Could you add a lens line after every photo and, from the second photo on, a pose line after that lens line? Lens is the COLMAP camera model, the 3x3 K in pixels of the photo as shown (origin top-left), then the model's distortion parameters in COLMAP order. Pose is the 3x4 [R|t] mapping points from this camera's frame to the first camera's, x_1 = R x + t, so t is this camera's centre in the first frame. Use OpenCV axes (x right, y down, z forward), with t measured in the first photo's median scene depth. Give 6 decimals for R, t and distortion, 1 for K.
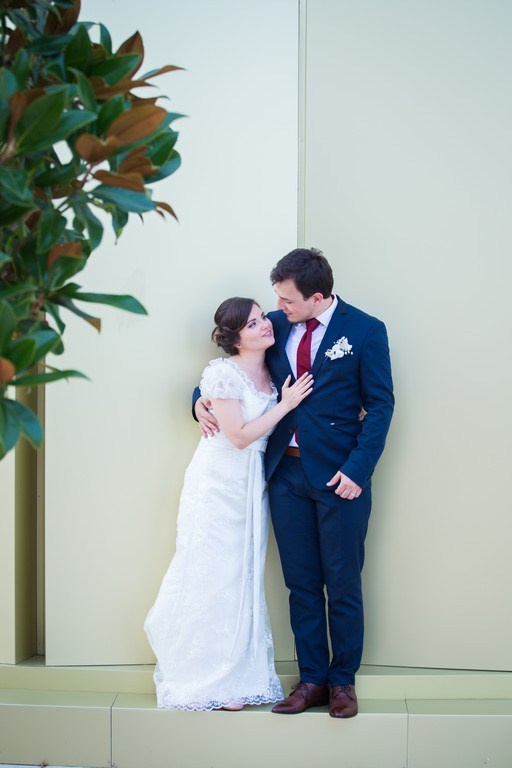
lens RADIAL K [[1479.6, 0, 263.5], [0, 1479.6, 385.1], [0, 0, 1]] dist [-0.234328, 0.000000]
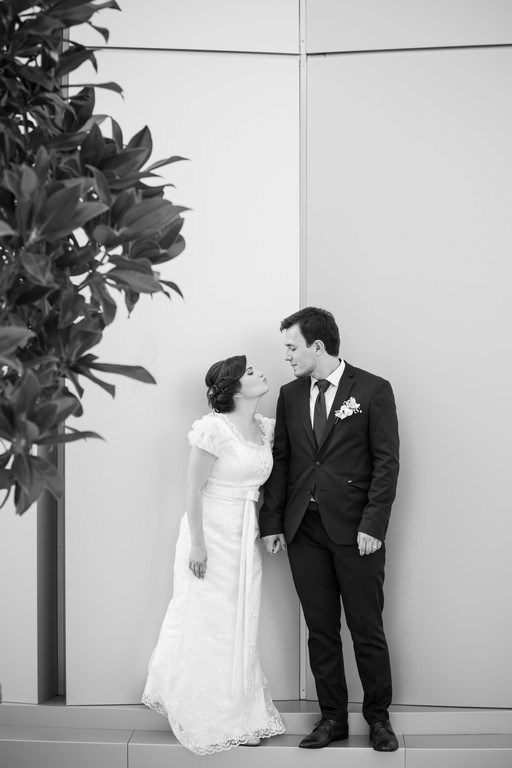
lens RADIAL K [[1479.6, 0, 279.7], [0, 1479.6, 368.4], [0, 0, 1]] dist [-0.234328, 0.000000]
pose [[0.999952, -0.009780, 0.000580, 0.014803], [0.009797, 0.998661, -0.050788, 0.000890], [-0.000083, 0.050791, 0.998709, -0.125330]]
